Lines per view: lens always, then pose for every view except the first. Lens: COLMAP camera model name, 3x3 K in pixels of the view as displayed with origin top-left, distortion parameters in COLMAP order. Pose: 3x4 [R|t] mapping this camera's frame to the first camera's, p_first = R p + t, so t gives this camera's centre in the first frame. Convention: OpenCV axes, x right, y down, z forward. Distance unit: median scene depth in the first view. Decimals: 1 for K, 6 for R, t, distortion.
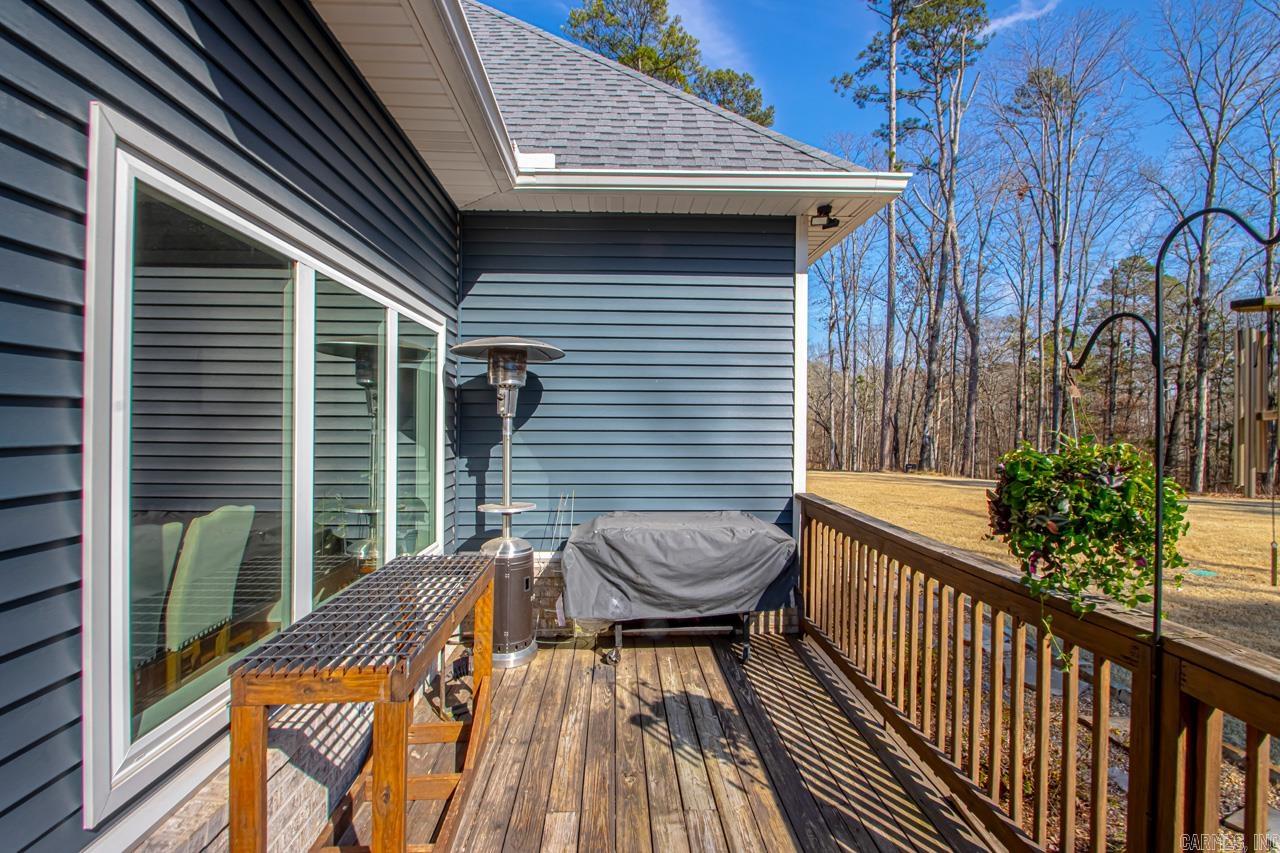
lens RADIAL K [[599.7, 0, 634.9], [0, 599.7, 422.6], [0, 0, 1]] dist [-0.001827, -0.005846]
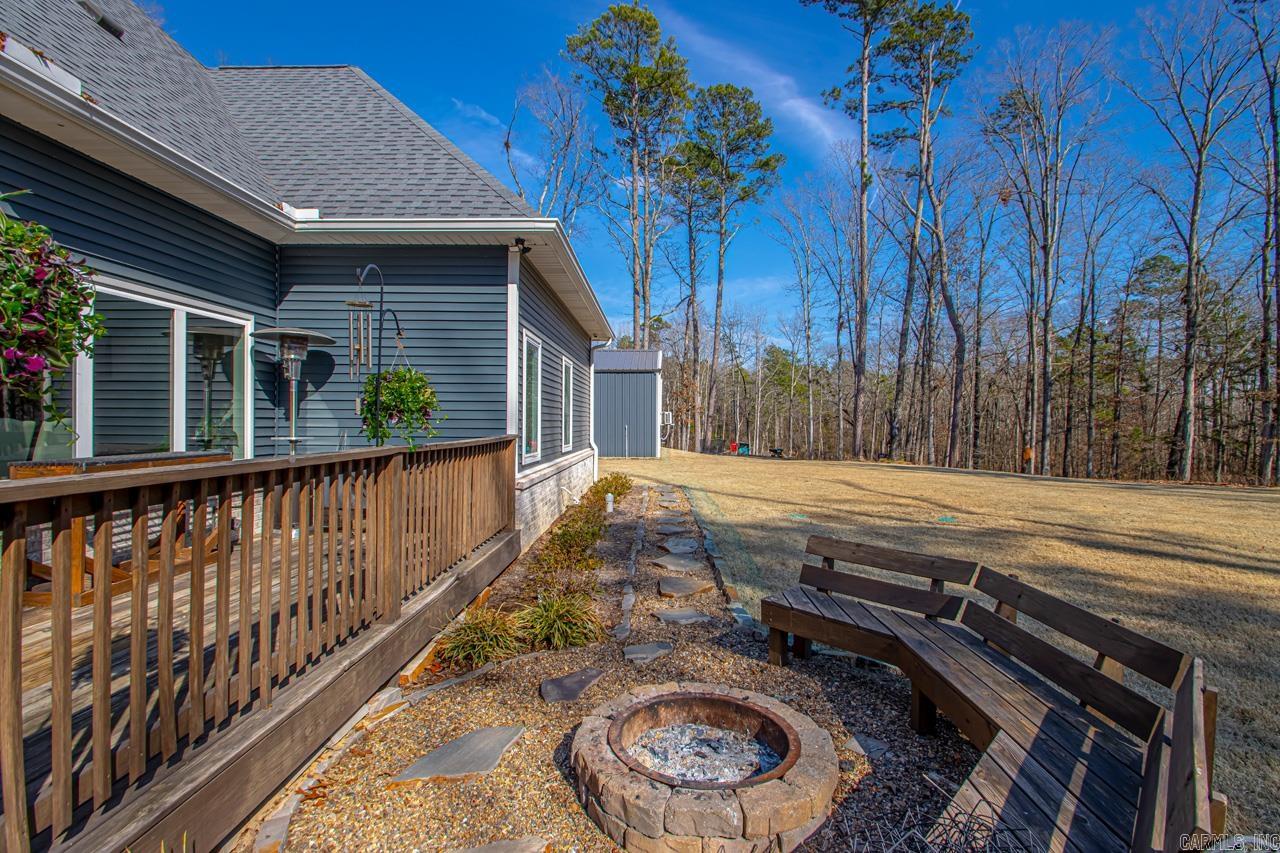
lens RADIAL K [[599.7, 0, 688.9], [0, 599.7, 431.2], [0, 0, 1]] dist [-0.001827, -0.005846]
pose [[0.999461, 0.002291, -0.032757, 0.151621], [-0.001900, 0.999927, 0.011951, 0.018156], [0.032782, -0.011882, 0.999392, -0.090137]]
